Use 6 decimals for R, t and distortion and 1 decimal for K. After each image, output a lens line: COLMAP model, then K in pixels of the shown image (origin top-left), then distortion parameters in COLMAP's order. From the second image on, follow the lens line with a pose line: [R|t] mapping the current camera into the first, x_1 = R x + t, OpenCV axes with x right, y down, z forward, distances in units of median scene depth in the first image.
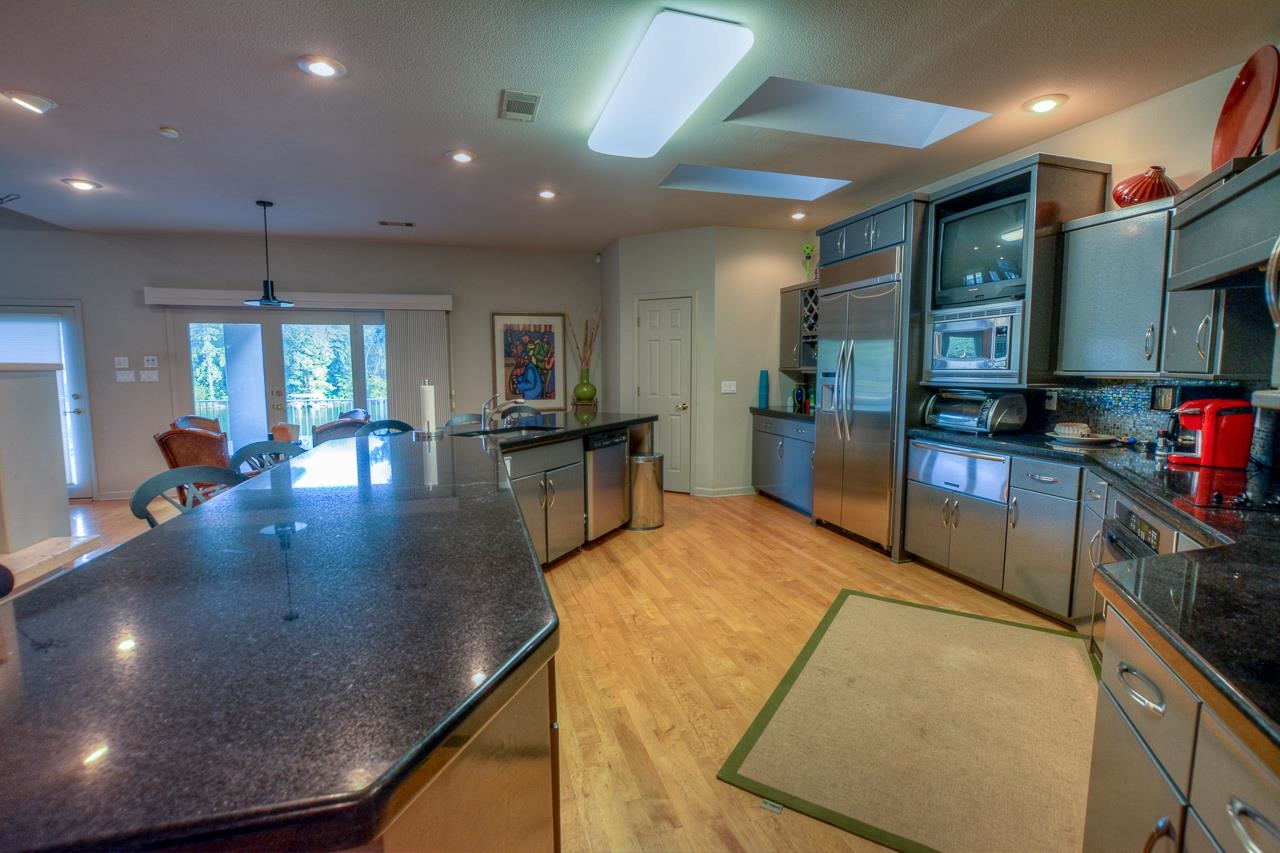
lens RADIAL K [[566.1, 0, 638.5], [0, 566.1, 424.5], [0, 0, 1]] dist [-0.034790, 0.004924]
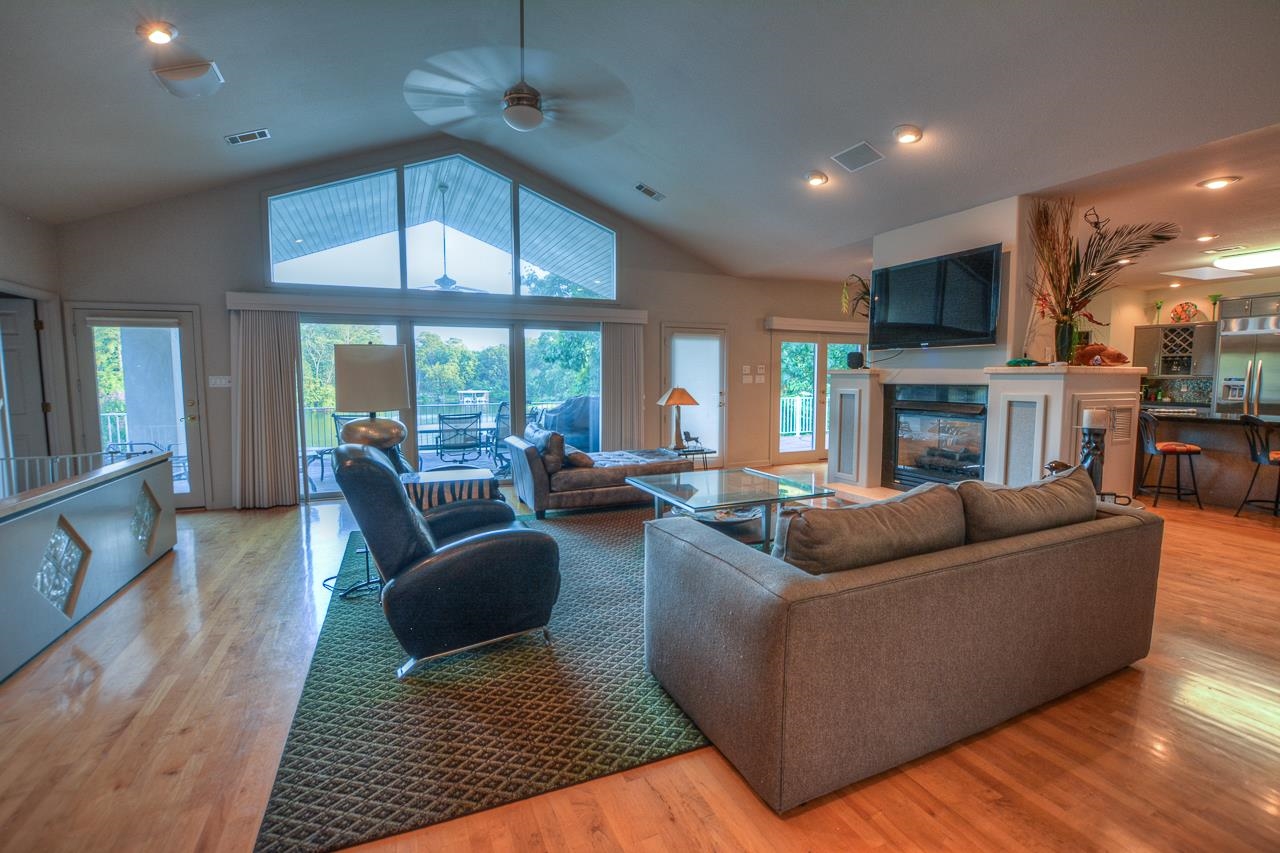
lens RADIAL K [[566.1, 0, 638.5], [0, 566.1, 424.5], [0, 0, 1]] dist [-0.034790, 0.004924]
pose [[0.991991, -0.010854, 0.125838, -1.843660], [0.012728, 0.999820, -0.014096, 0.057589], [-0.125663, 0.015585, 0.991951, -0.506655]]
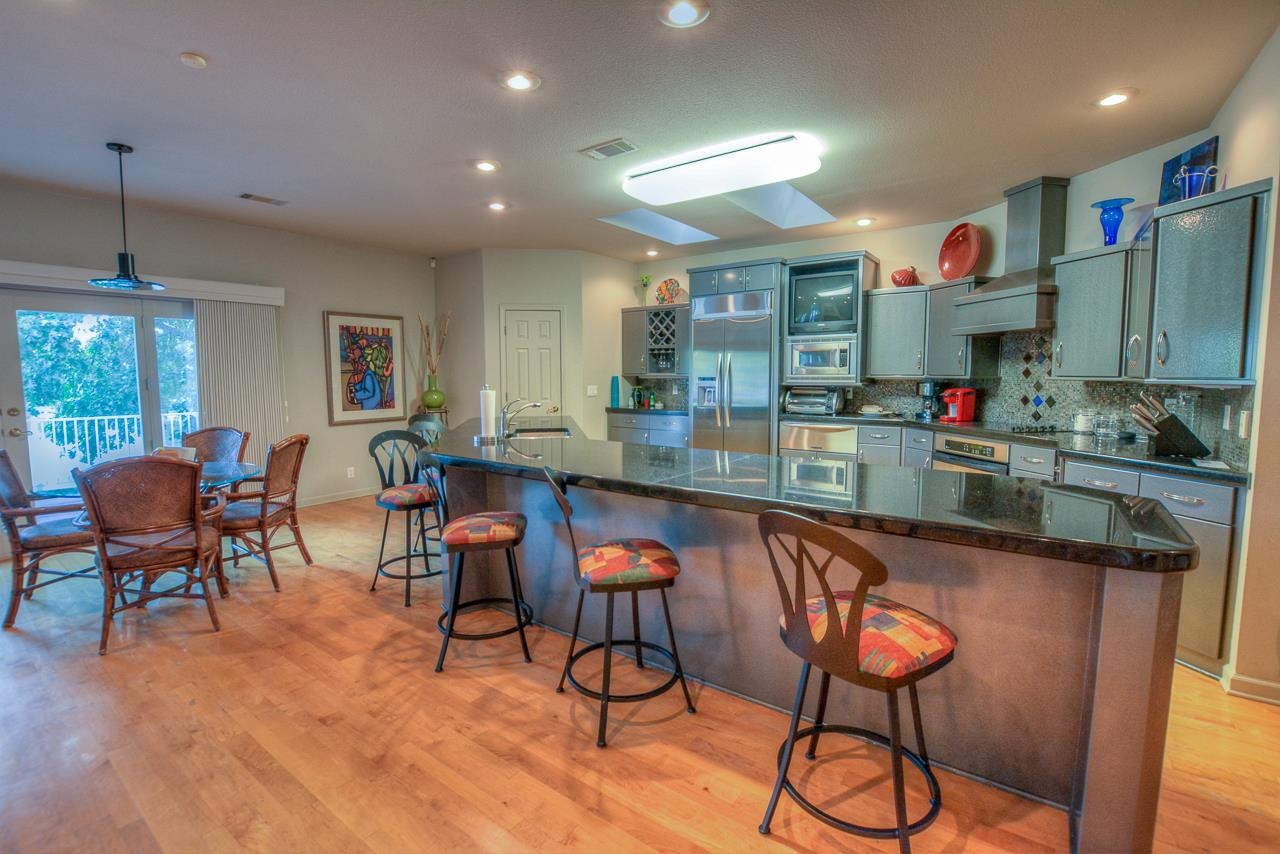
lens RADIAL K [[566.1, 0, 638.5], [0, 566.1, 425.0], [0, 0, 1]] dist [-0.034790, 0.004924]
pose [[0.790877, -0.054139, 0.609576, -0.655939], [0.062020, 0.998041, 0.008174, 0.000387], [-0.608824, 0.031341, 0.792686, 0.035179]]
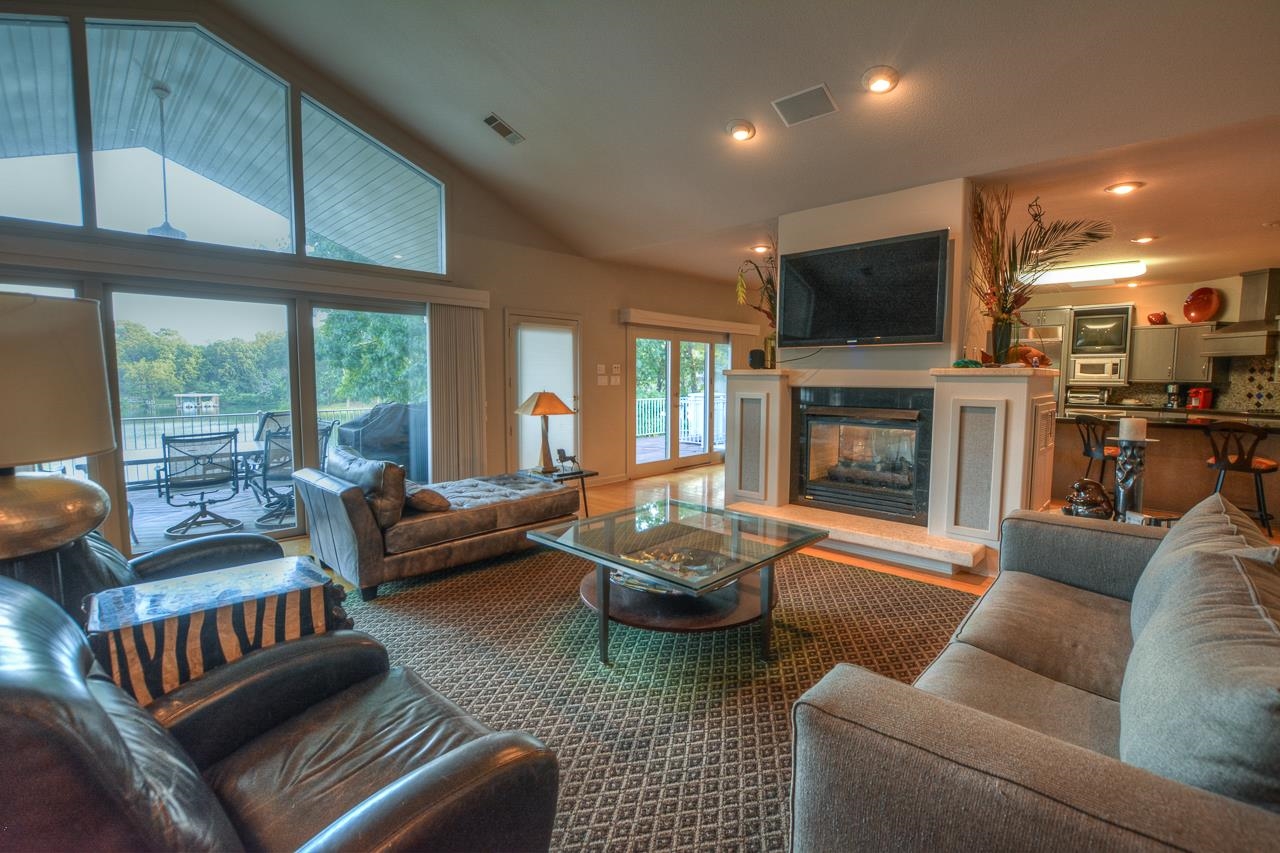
lens RADIAL K [[566.1, 0, 638.5], [0, 566.1, 424.5], [0, 0, 1]] dist [-0.034790, 0.004924]
pose [[0.870097, -0.036842, 0.491501, -1.950940], [0.044617, 0.998996, -0.004103, 0.019867], [-0.490856, 0.025500, 0.870867, -0.126971]]
